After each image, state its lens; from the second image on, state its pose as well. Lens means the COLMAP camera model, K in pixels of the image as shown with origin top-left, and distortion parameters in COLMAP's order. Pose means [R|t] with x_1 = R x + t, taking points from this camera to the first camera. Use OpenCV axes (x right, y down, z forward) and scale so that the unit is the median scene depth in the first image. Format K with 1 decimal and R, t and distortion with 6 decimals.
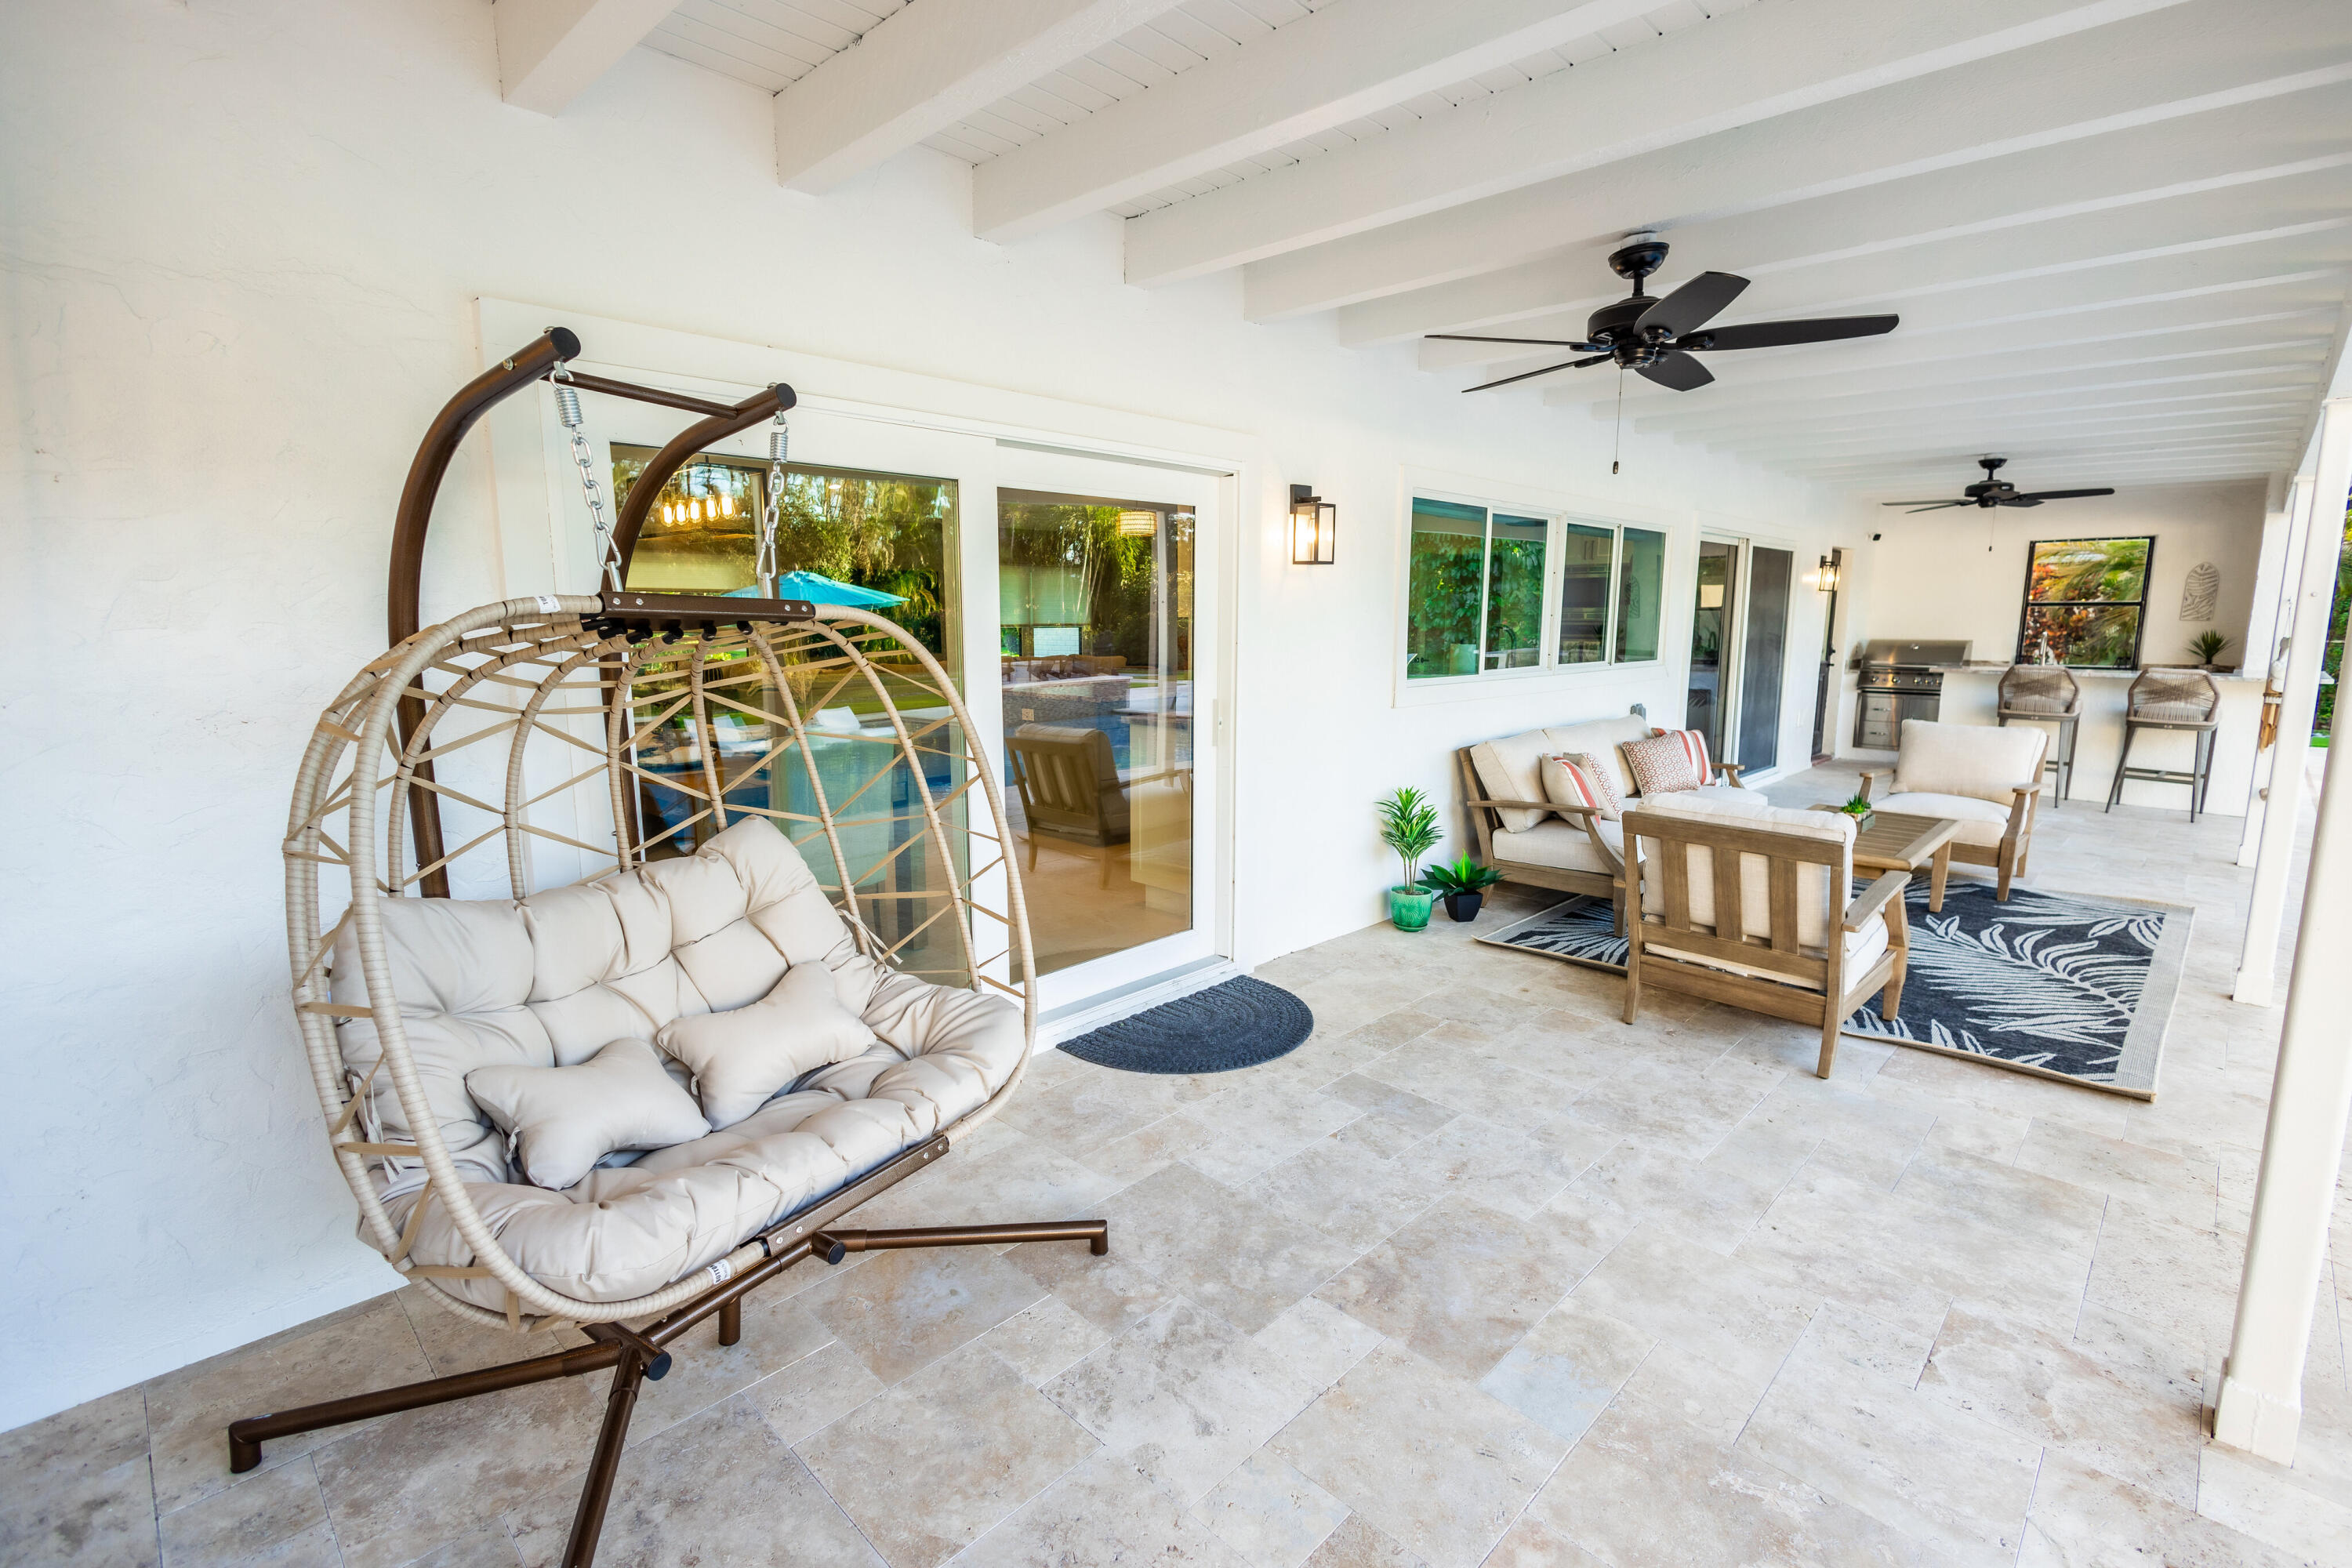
lens RADIAL K [[1058.5, 0, 1176.0], [0, 1058.5, 784.0], [0, 0, 1]] dist [0.008176, -0.000771]
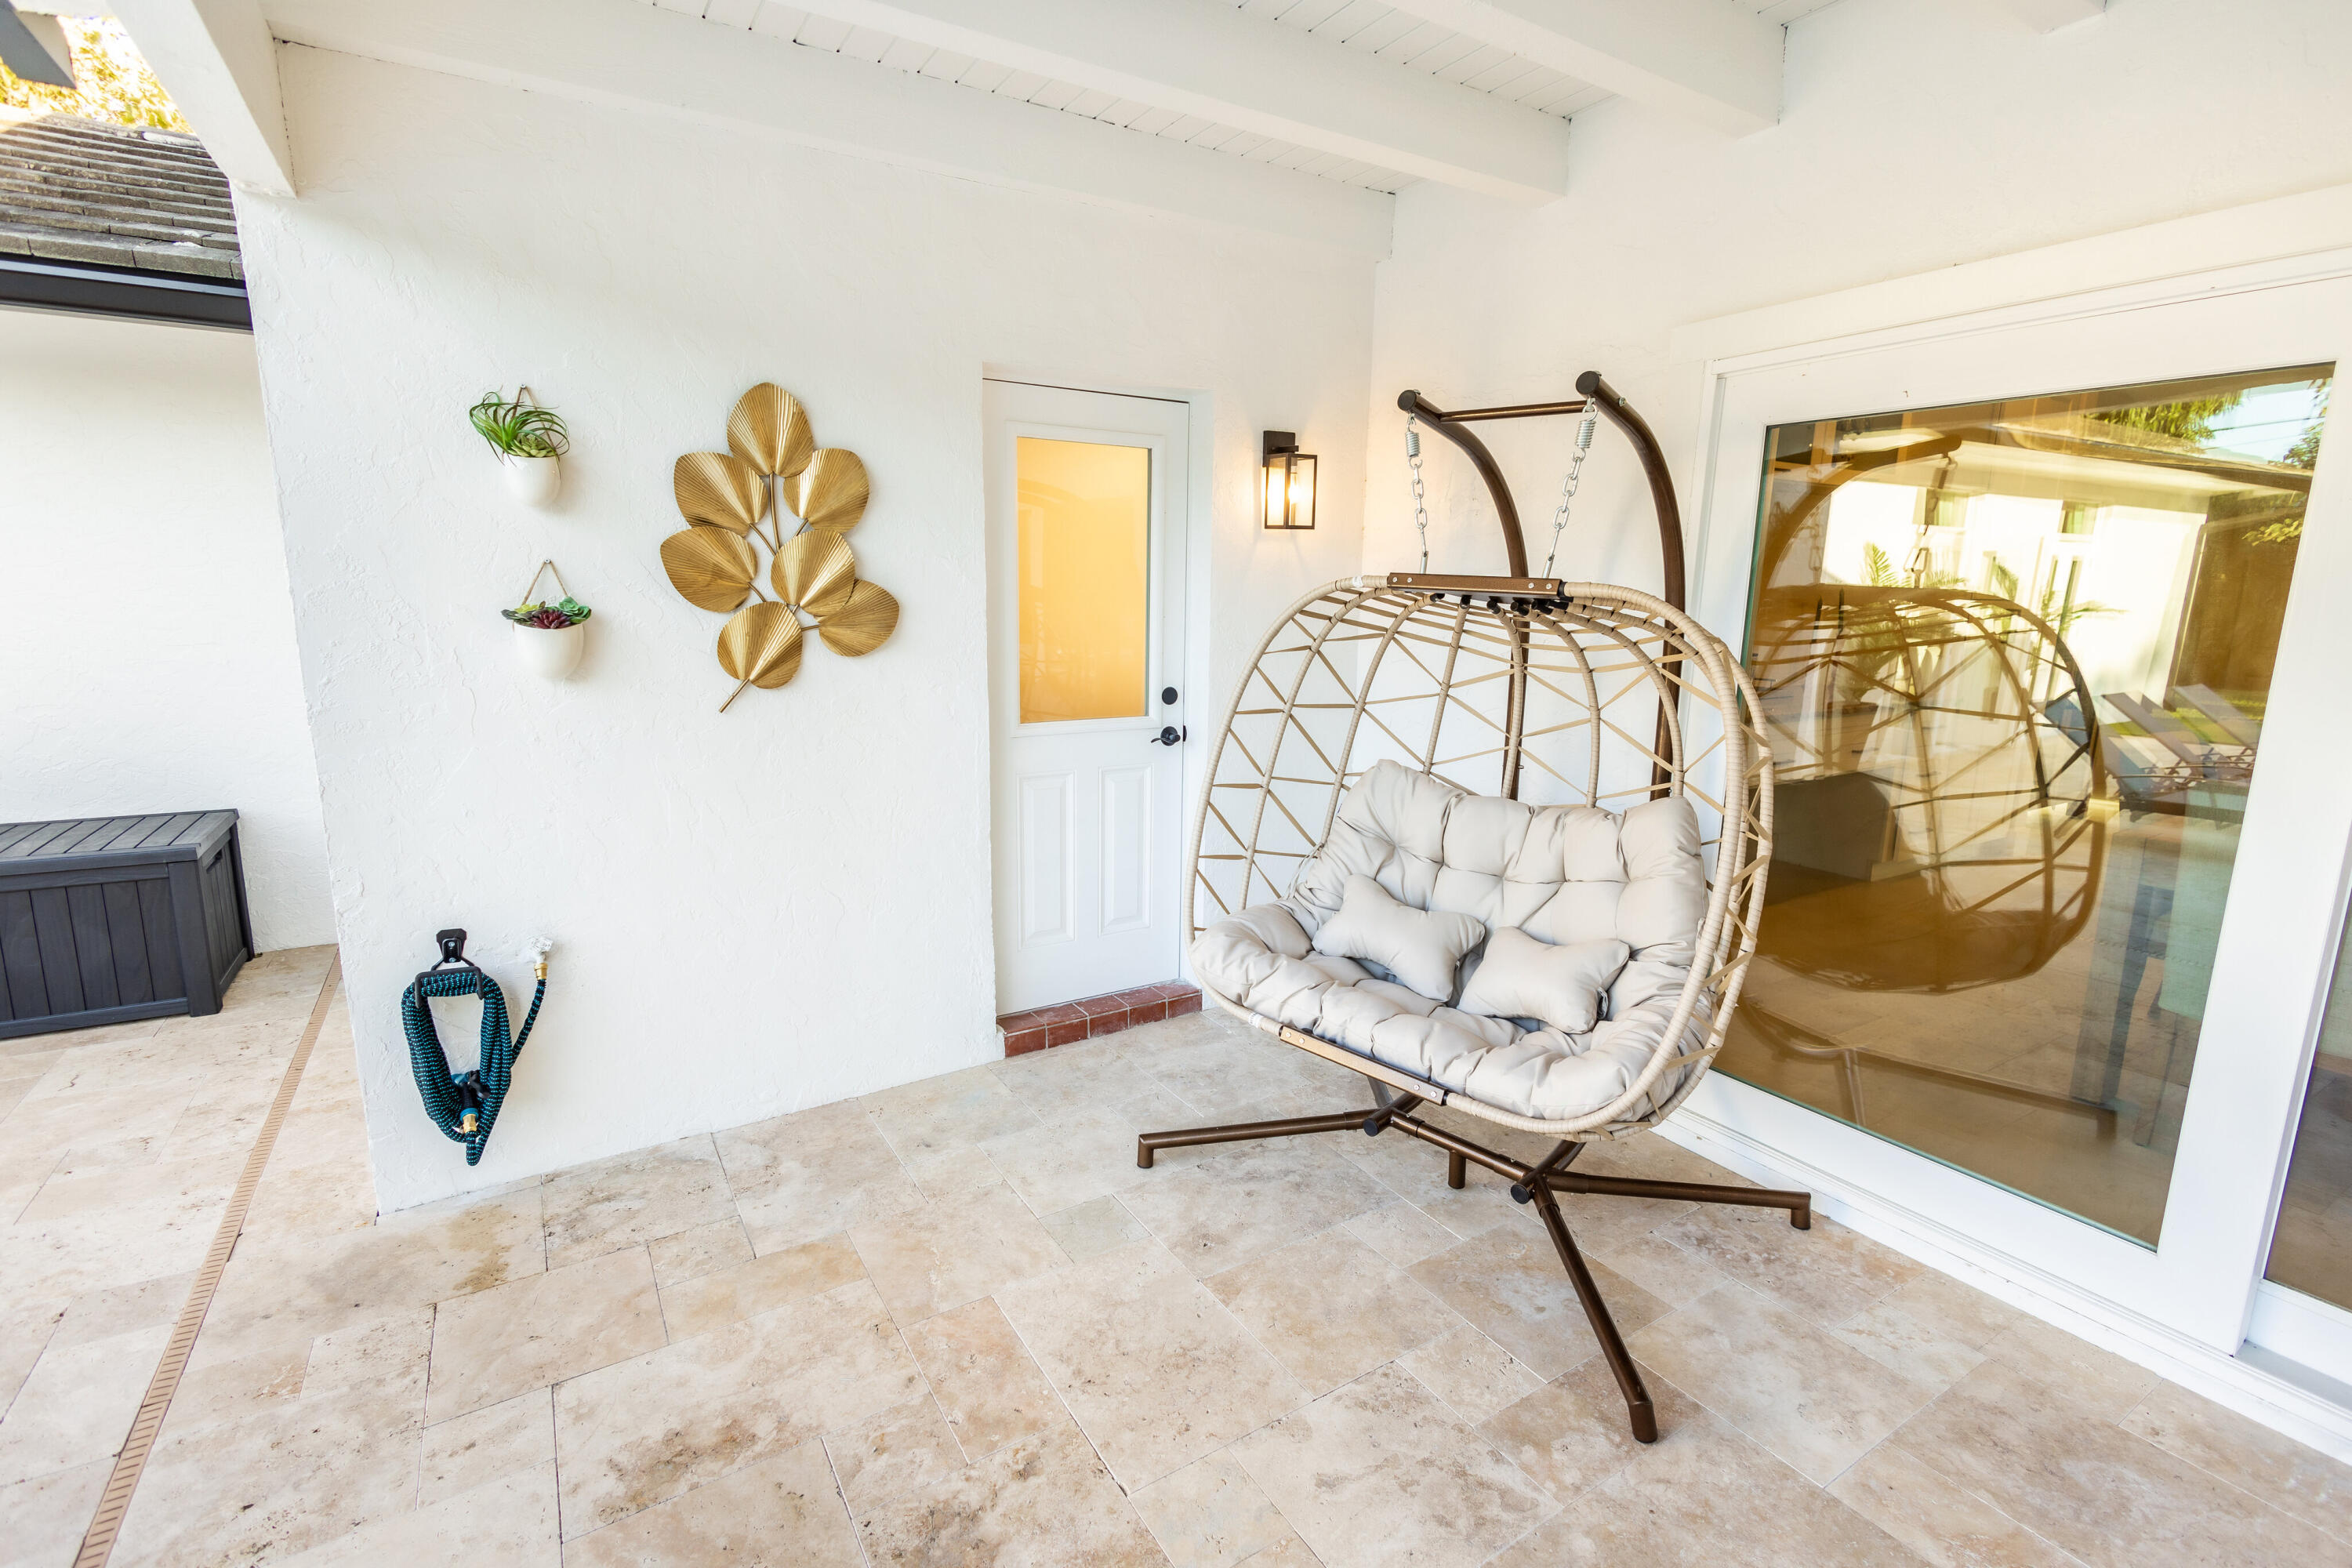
lens RADIAL K [[1038.6, 0, 1176.0], [0, 1038.6, 784.0], [0, 0, 1]] dist [0.001600, -0.000112]
pose [[-0.231142, 0.174380, -0.957165, 0.977411], [-0.166310, 0.962245, 0.215467, -0.173345], [0.958600, 0.208989, -0.193414, 1.115373]]
